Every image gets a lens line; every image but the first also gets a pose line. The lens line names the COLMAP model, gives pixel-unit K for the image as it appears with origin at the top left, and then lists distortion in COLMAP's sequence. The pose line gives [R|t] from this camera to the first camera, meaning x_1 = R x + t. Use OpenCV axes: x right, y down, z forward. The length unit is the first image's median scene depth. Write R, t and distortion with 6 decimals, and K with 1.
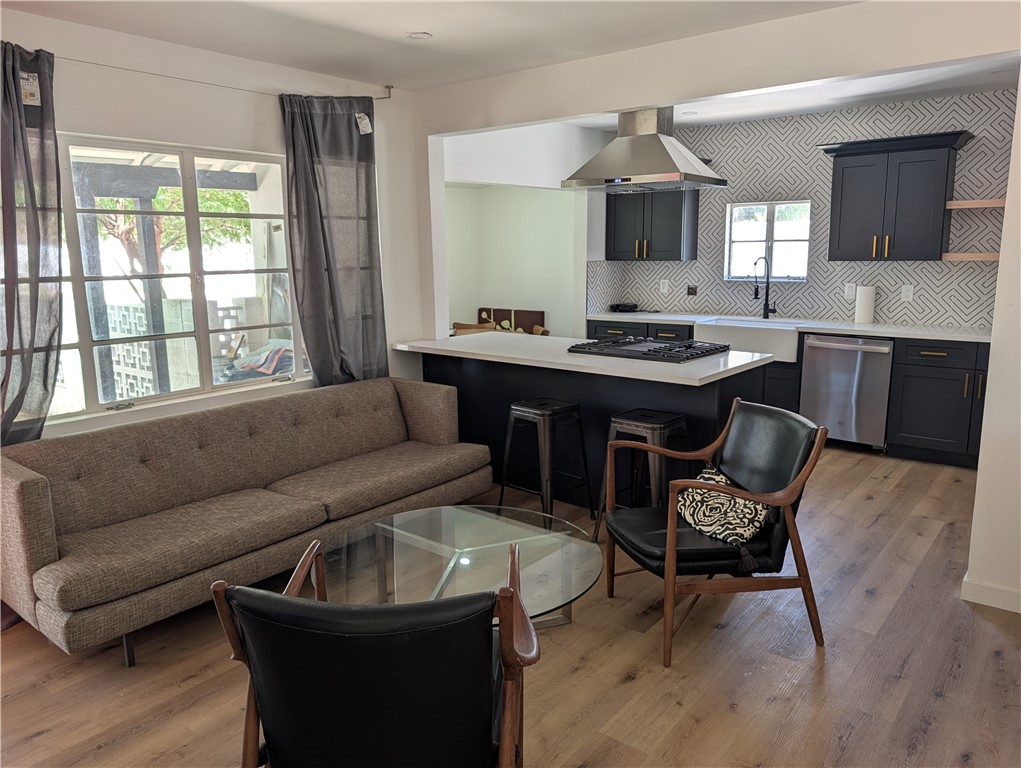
lens RADIAL K [[732.4, 0, 515.0], [0, 732.4, 379.5], [0, 0, 1]] dist [0.017921, -0.024705]
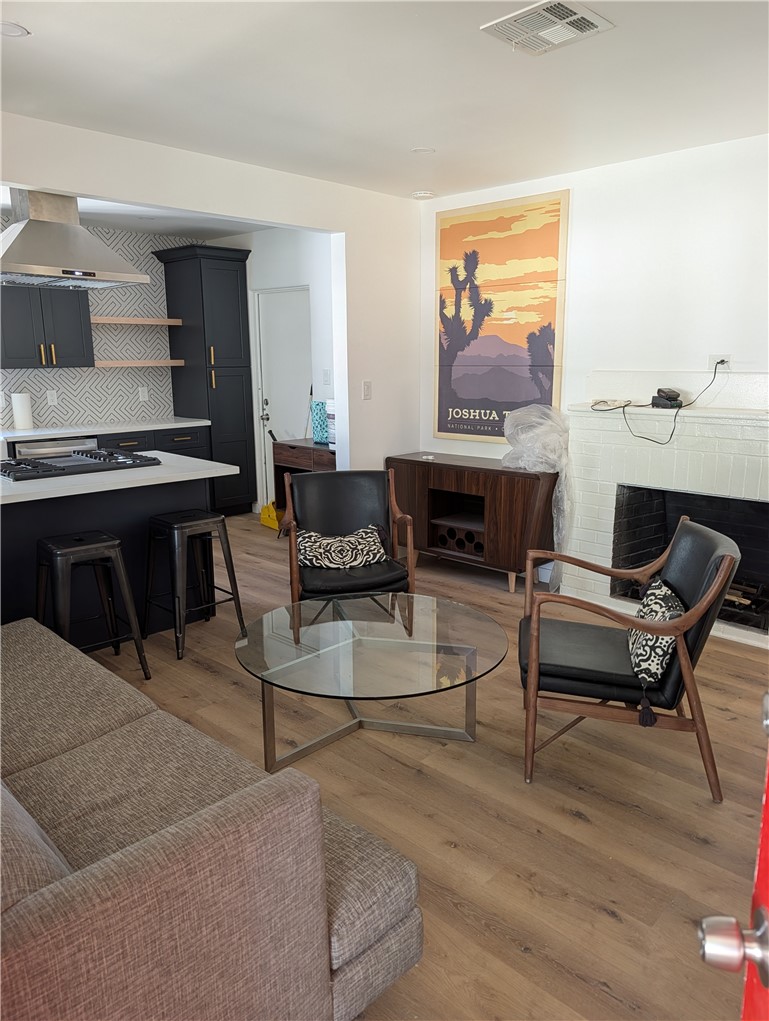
lens RADIAL K [[731.3, 0, 390.0], [0, 731.3, 515.0], [0, 0, 1]] dist [0.025623, -0.027719]
pose [[0.093318, -0.204571, 0.974393, -0.597193], [0.183778, 0.965387, 0.185079, -0.067537], [-0.978528, 0.161801, 0.127683, 0.450667]]
